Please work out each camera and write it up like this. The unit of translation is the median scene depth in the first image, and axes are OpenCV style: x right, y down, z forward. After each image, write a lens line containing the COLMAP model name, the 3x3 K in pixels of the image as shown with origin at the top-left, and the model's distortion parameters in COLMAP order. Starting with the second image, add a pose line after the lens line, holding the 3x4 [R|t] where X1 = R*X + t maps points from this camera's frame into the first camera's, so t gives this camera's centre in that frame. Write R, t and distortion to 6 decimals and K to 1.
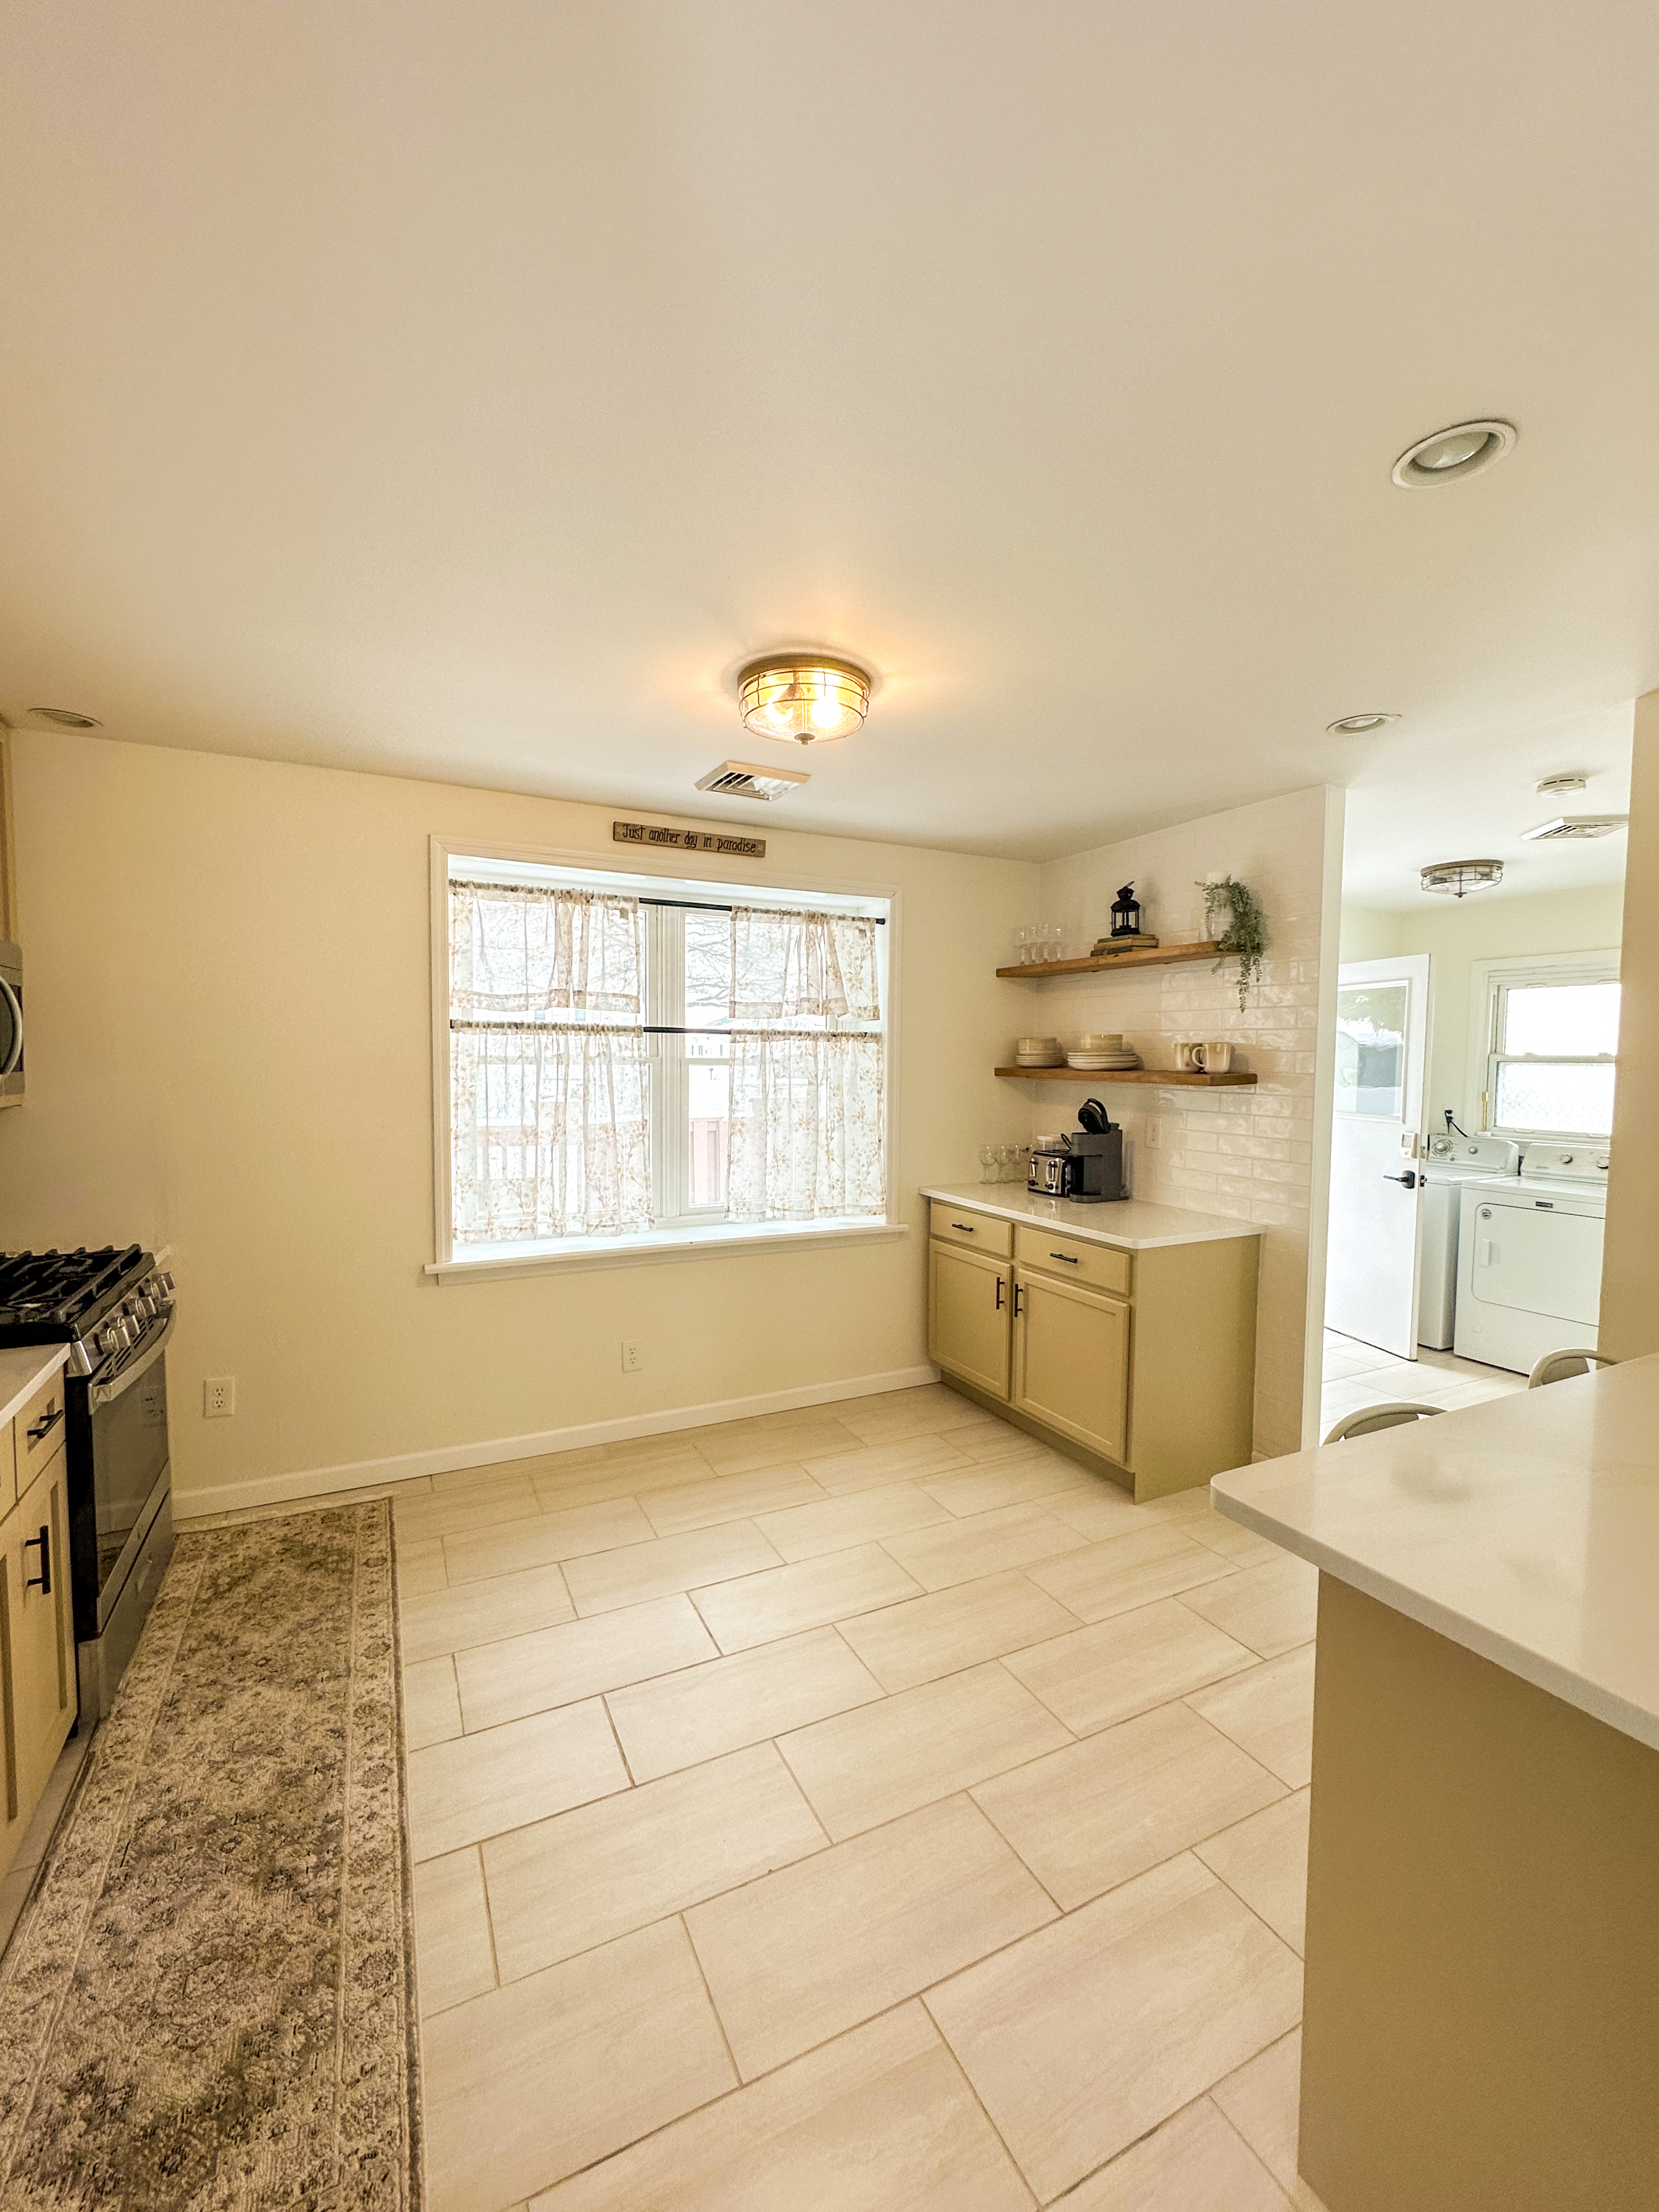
lens RADIAL K [[909.2, 0, 829.5], [0, 909.2, 1106.0], [0, 0, 1]] dist [-0.001234, -0.000333]
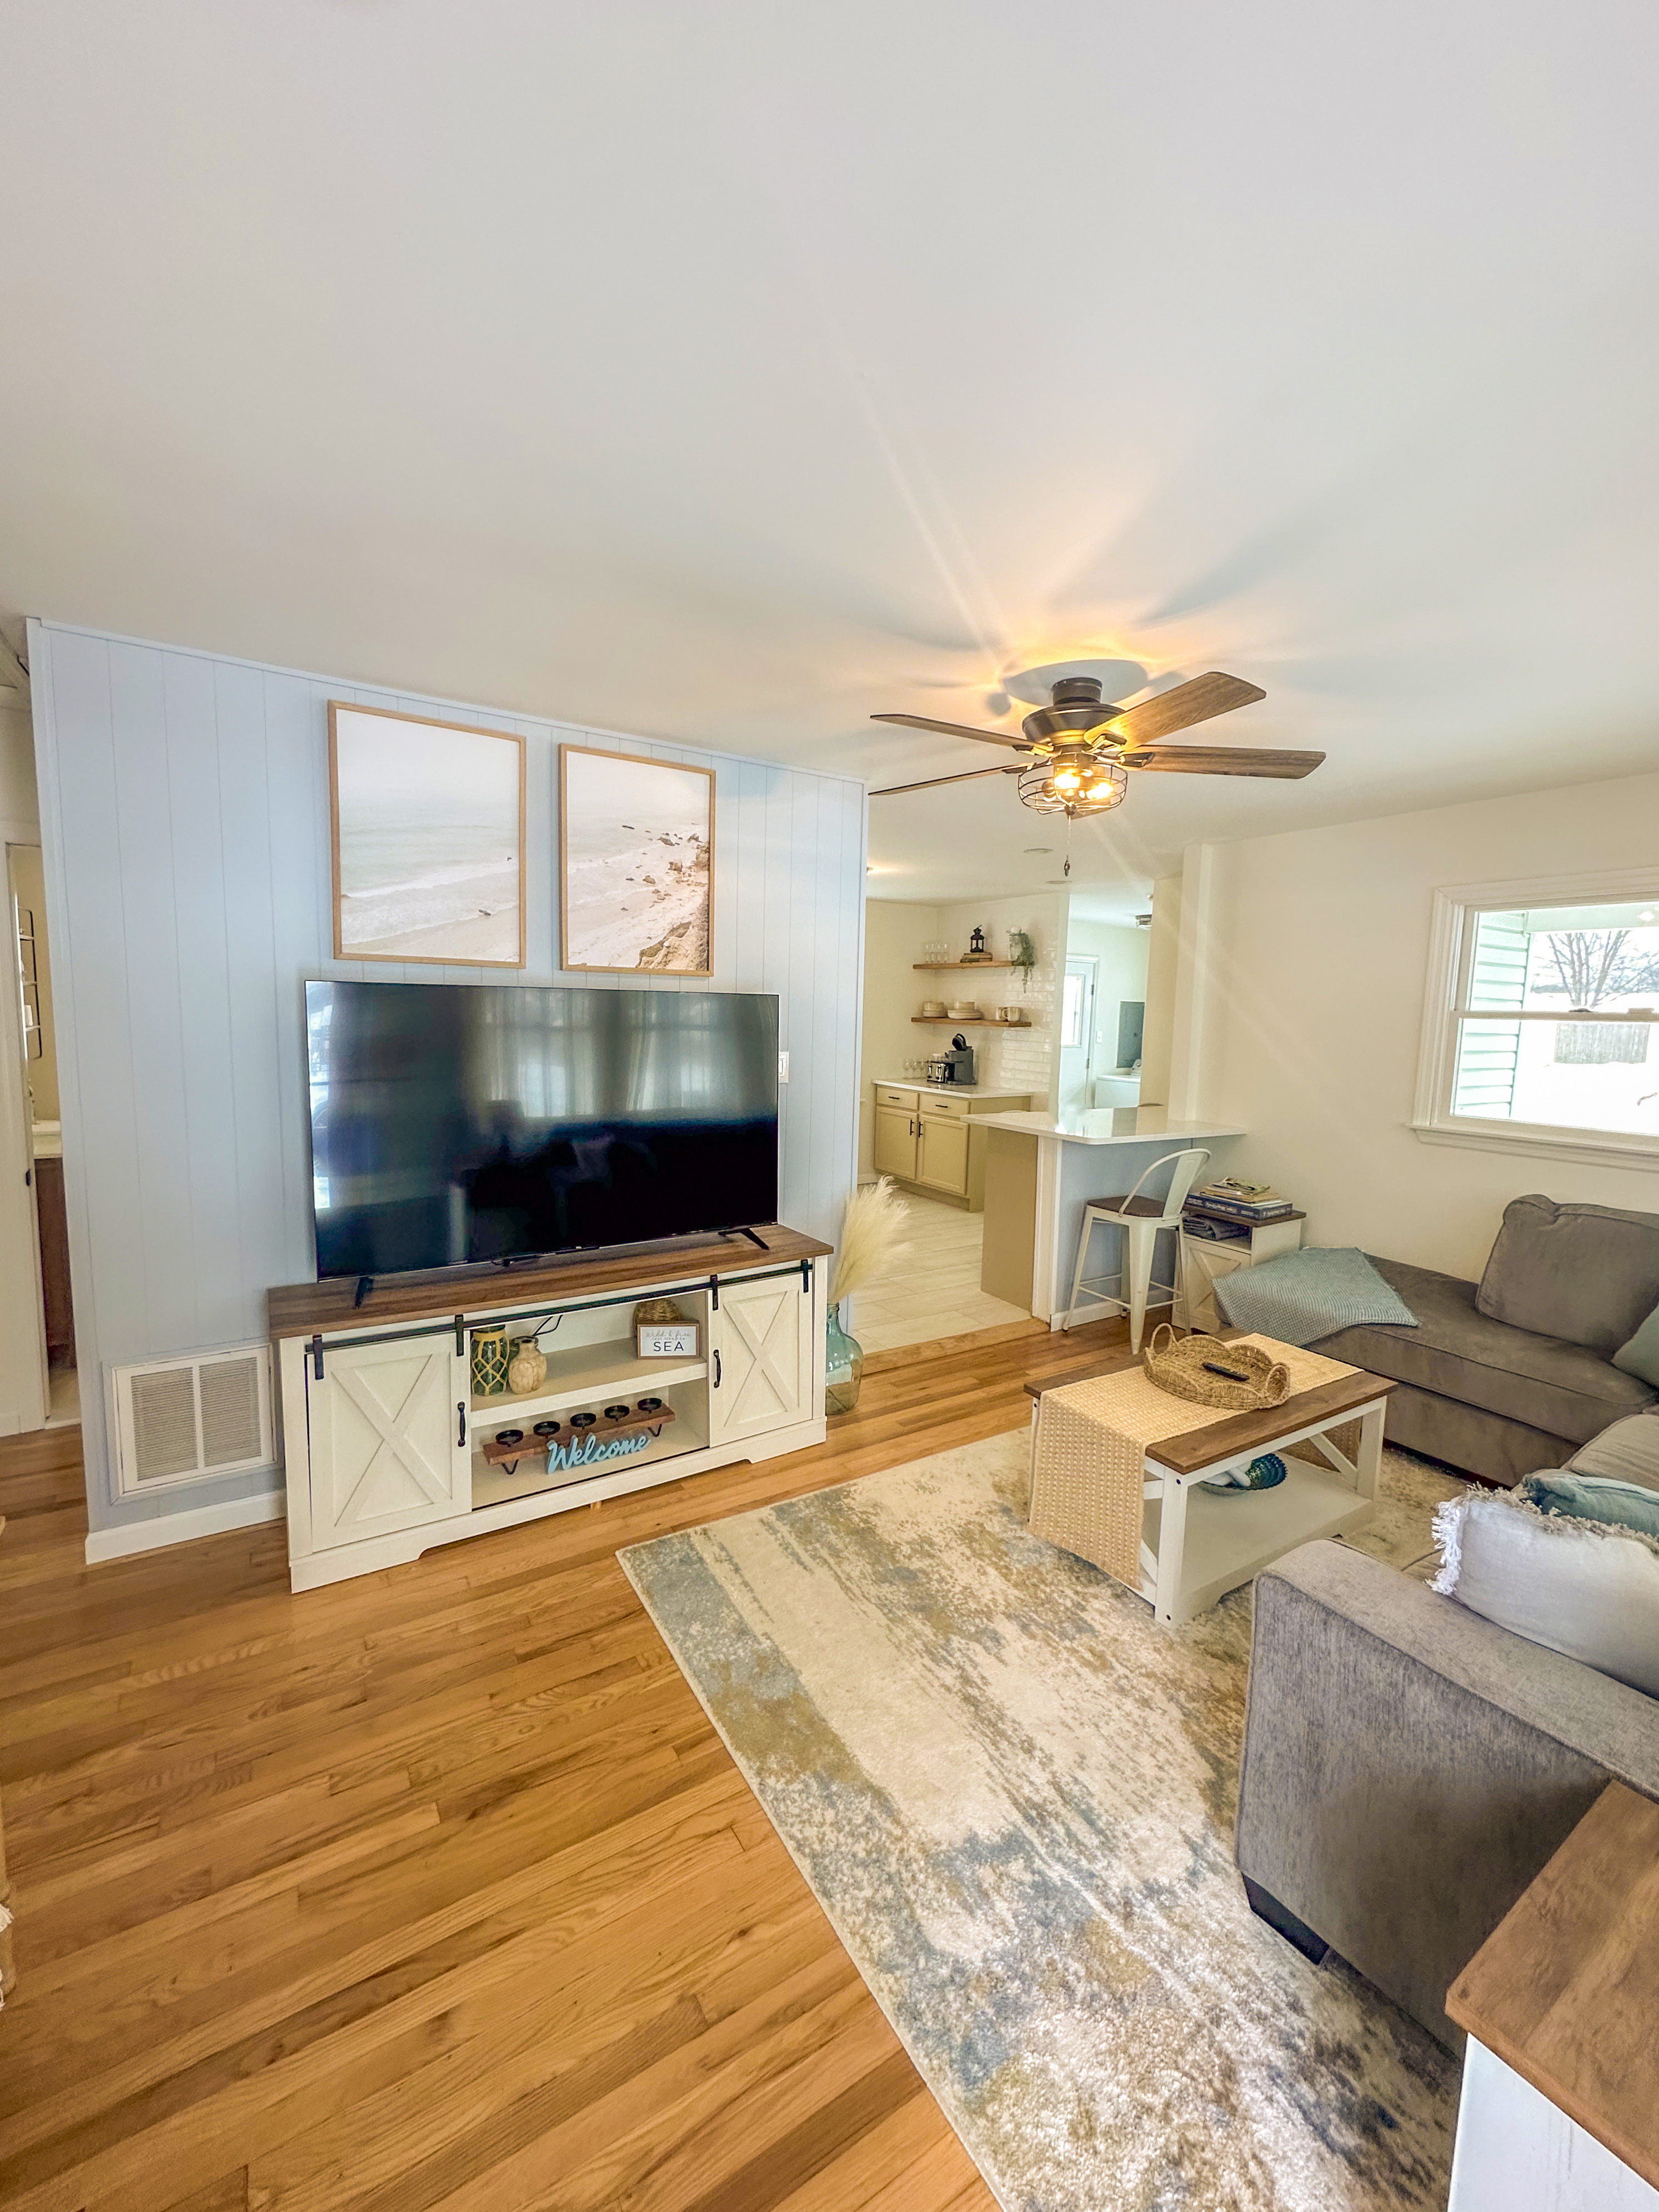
lens RADIAL K [[892.1, 0, 833.0], [0, 892.1, 1107.1], [0, 0, 1]] dist [-0.001851, 0.000242]
pose [[0.995495, 0.007144, 0.094547, -0.168483], [-0.012717, 0.998208, 0.058478, 0.041174], [-0.093960, -0.059417, 0.993801, -0.915420]]
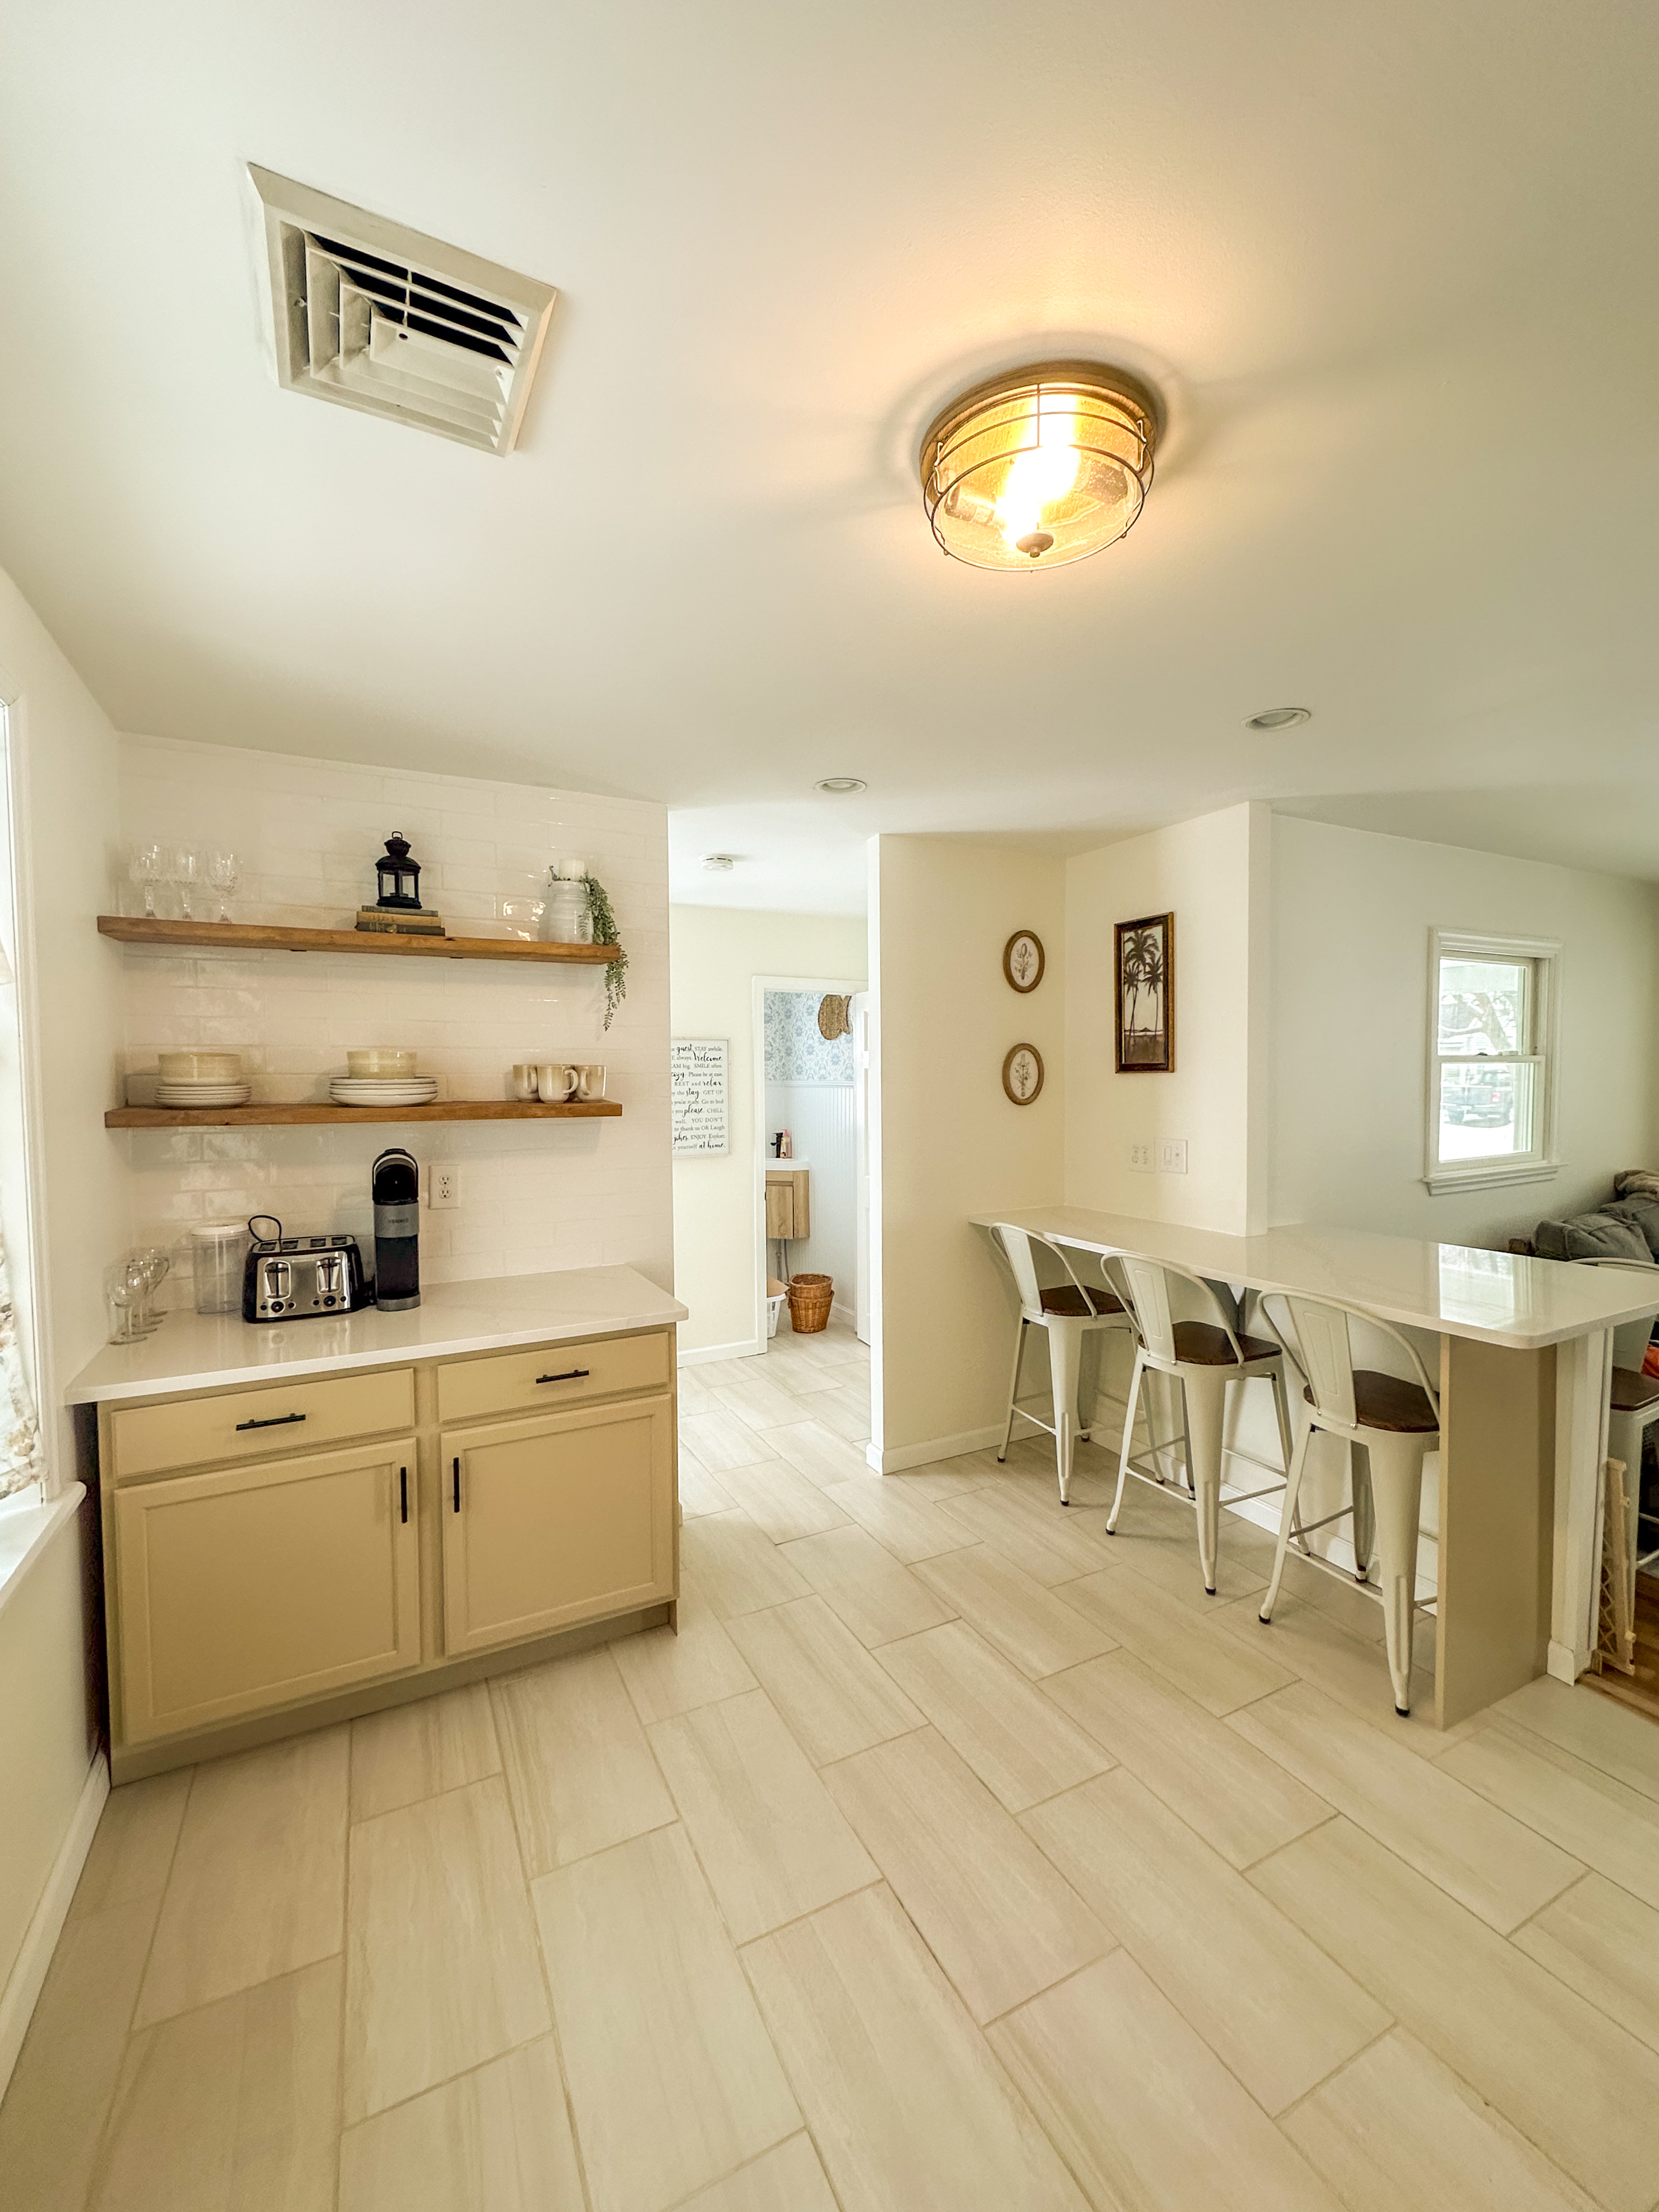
lens RADIAL K [[899.8, 0, 829.5], [0, 899.8, 1106.0], [0, 0, 1]] dist [-0.002511, -0.000446]
pose [[-0.010200, -0.045496, 0.998912, -0.354459], [0.062236, 0.996999, 0.046044, -0.048196], [-0.998009, 0.062638, -0.007338, 0.668901]]
